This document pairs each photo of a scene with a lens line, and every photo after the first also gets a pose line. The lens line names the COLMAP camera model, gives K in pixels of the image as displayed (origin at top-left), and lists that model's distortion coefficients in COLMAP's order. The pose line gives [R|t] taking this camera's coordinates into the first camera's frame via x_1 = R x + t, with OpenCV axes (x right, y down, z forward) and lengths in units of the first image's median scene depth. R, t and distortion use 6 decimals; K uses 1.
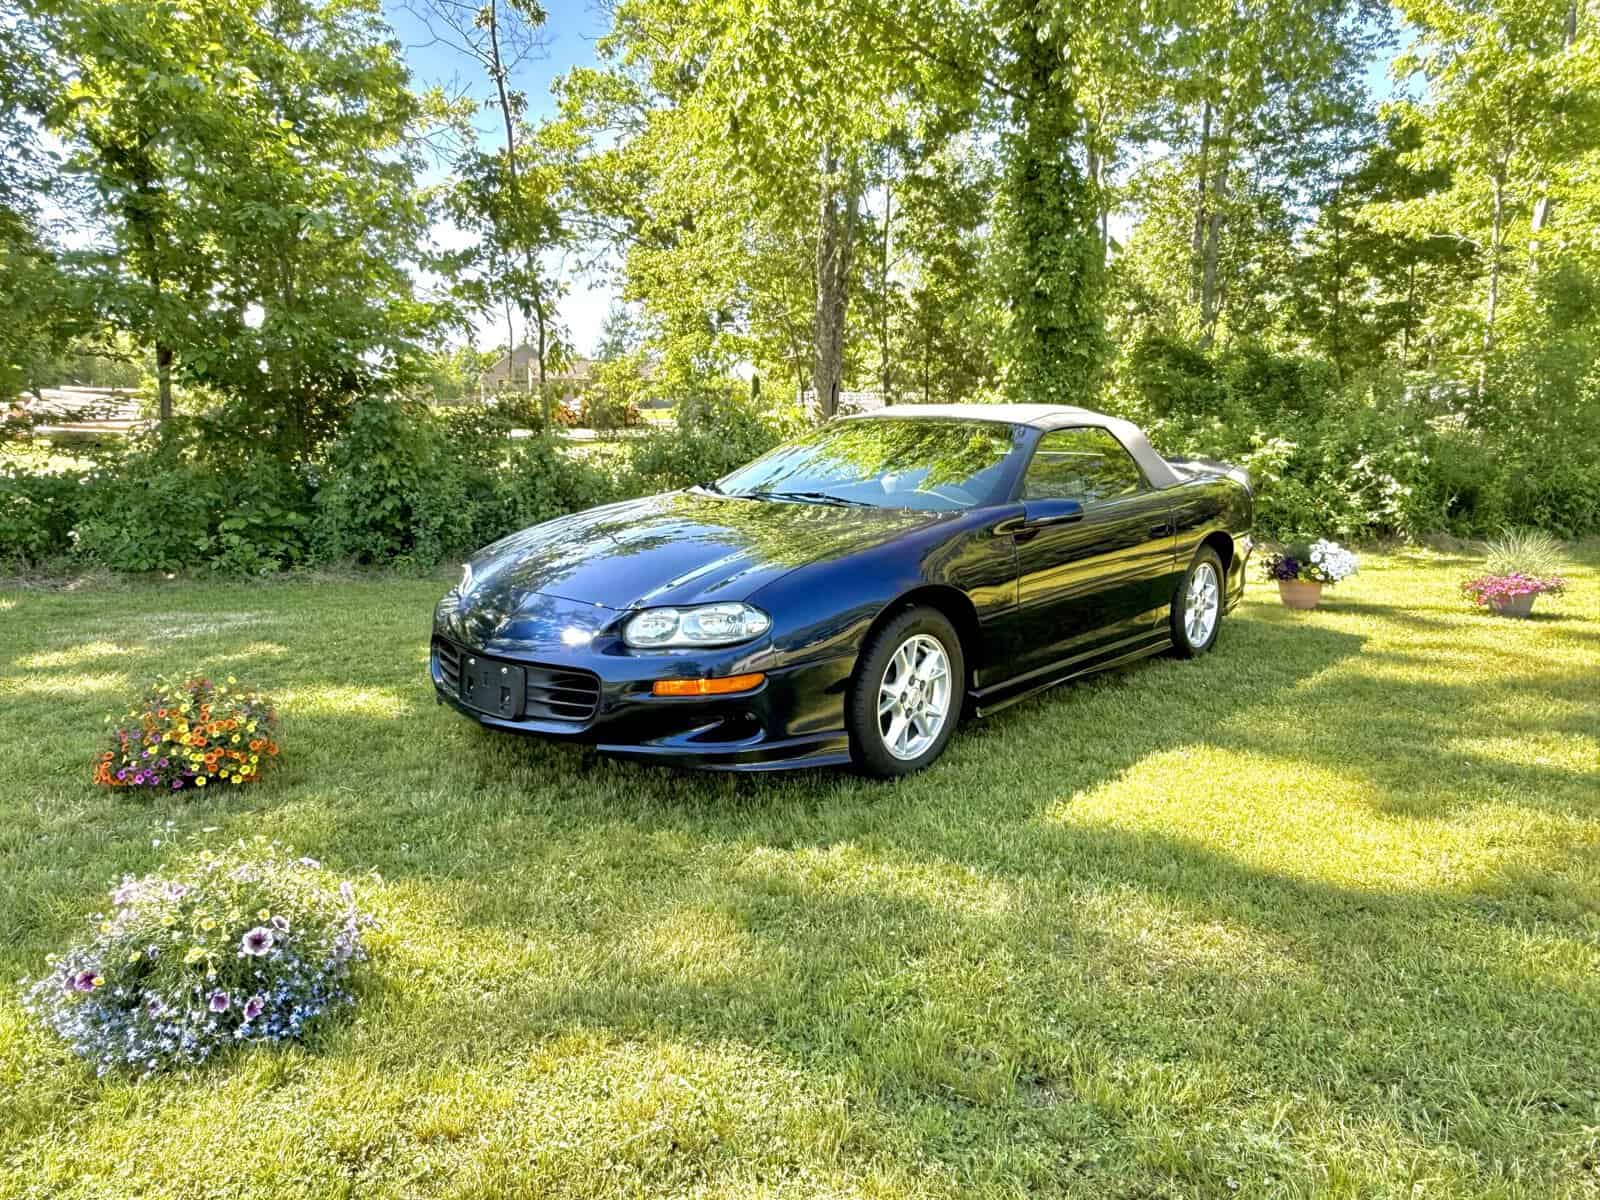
lens RADIAL K [[1185.7, 0, 800.0], [0, 1185.7, 600.0], [0, 0, 1]] dist [-0.026336, 0.051087]
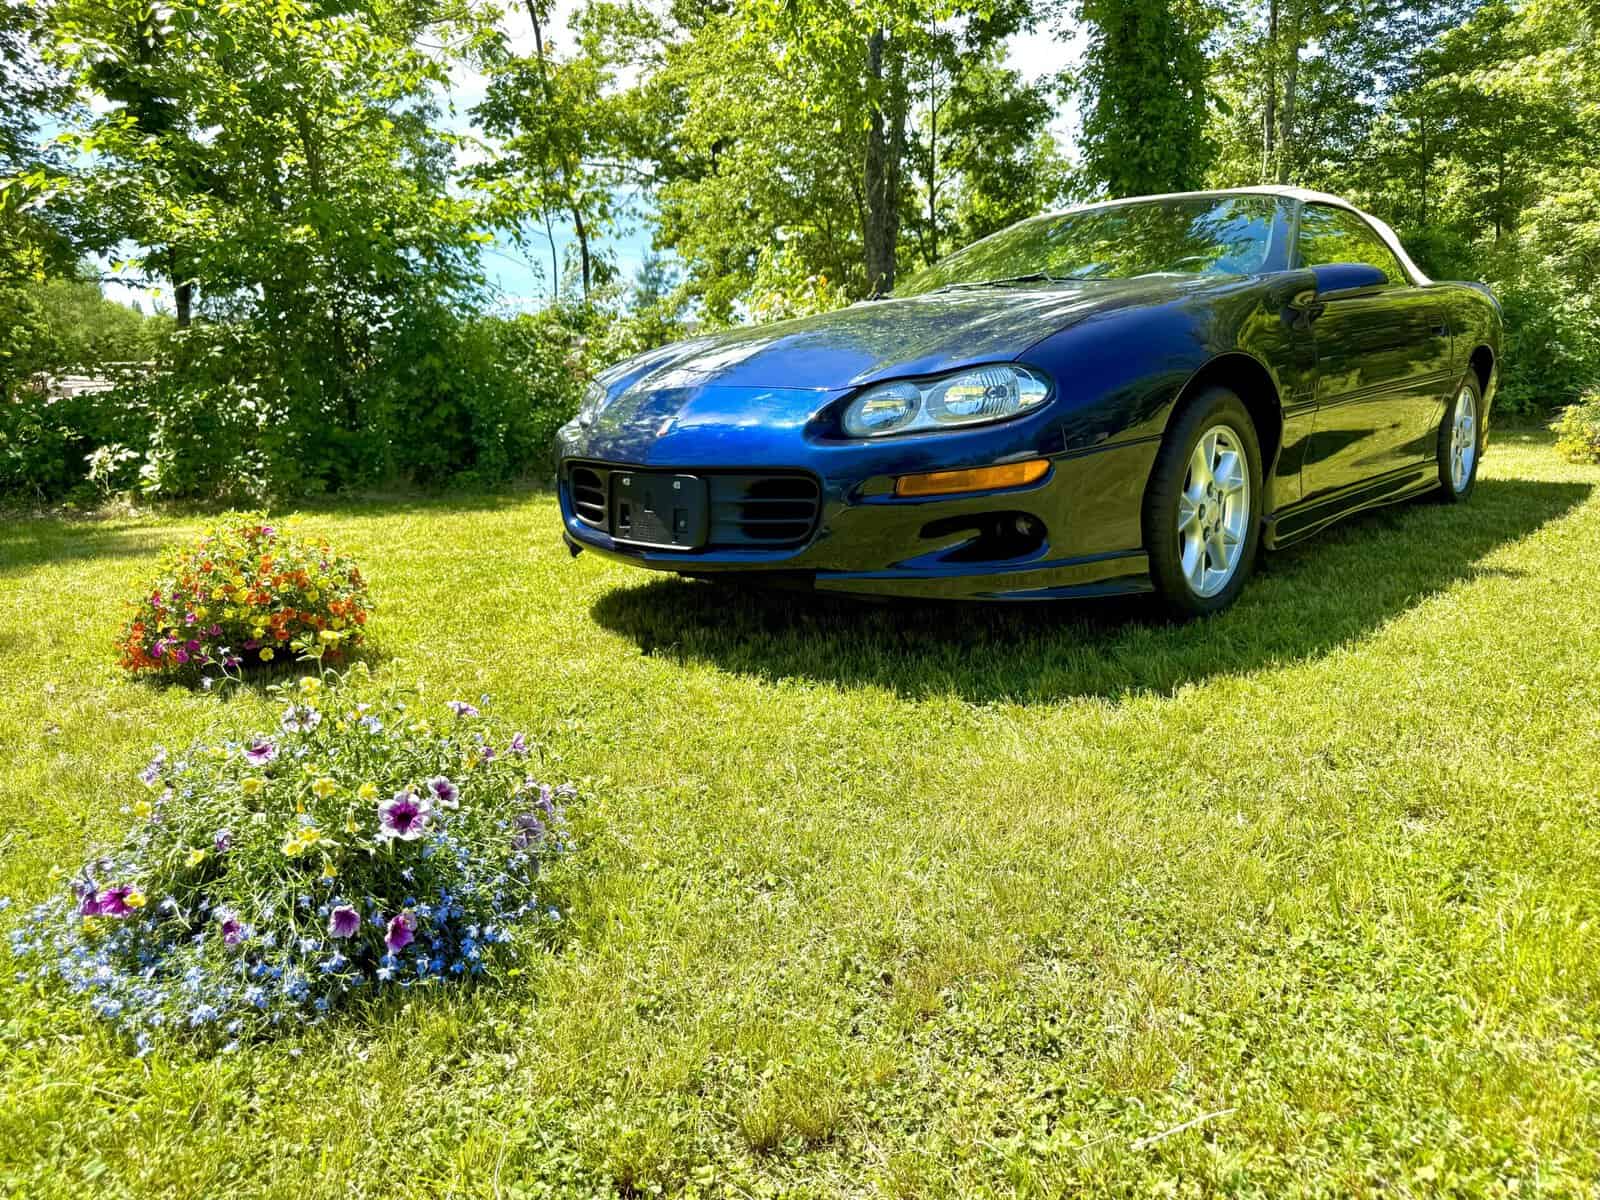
lens RADIAL K [[1153.4, 0, 797.8], [0, 1153.4, 610.2], [0, 0, 1]] dist [0.003607, 0.000146]
pose [[0.998736, -0.048879, -0.011735, -0.056199], [0.049104, 0.998598, 0.019759, 0.041347], [0.010753, -0.020311, 0.999736, 0.096741]]
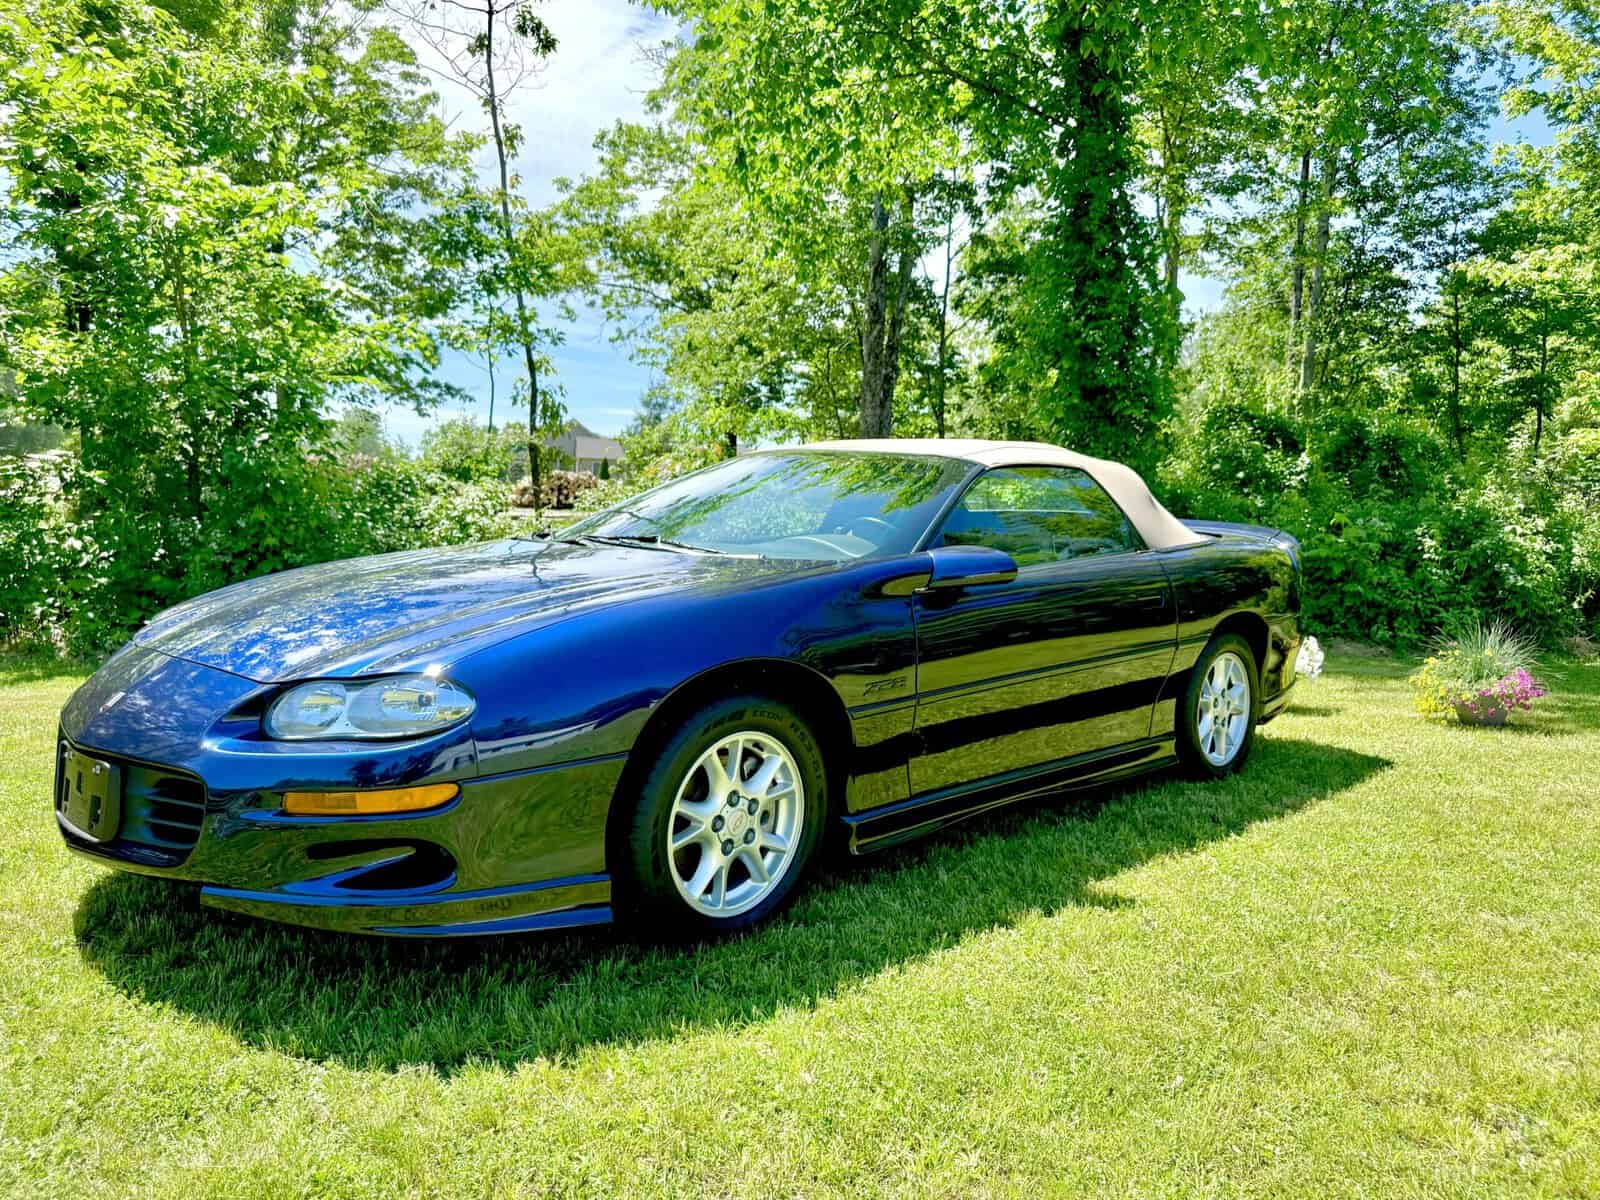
lens RADIAL K [[1234.3, 0, 862.8], [0, 1234.3, 605.9], [0, 0, 1]] dist [0.052045, -0.067000]
pose [[0.999010, 0.020796, -0.039335, 0.069196], [-0.023994, 0.996288, -0.082668, 0.004956], [0.037470, 0.083530, 0.995801, 0.099626]]
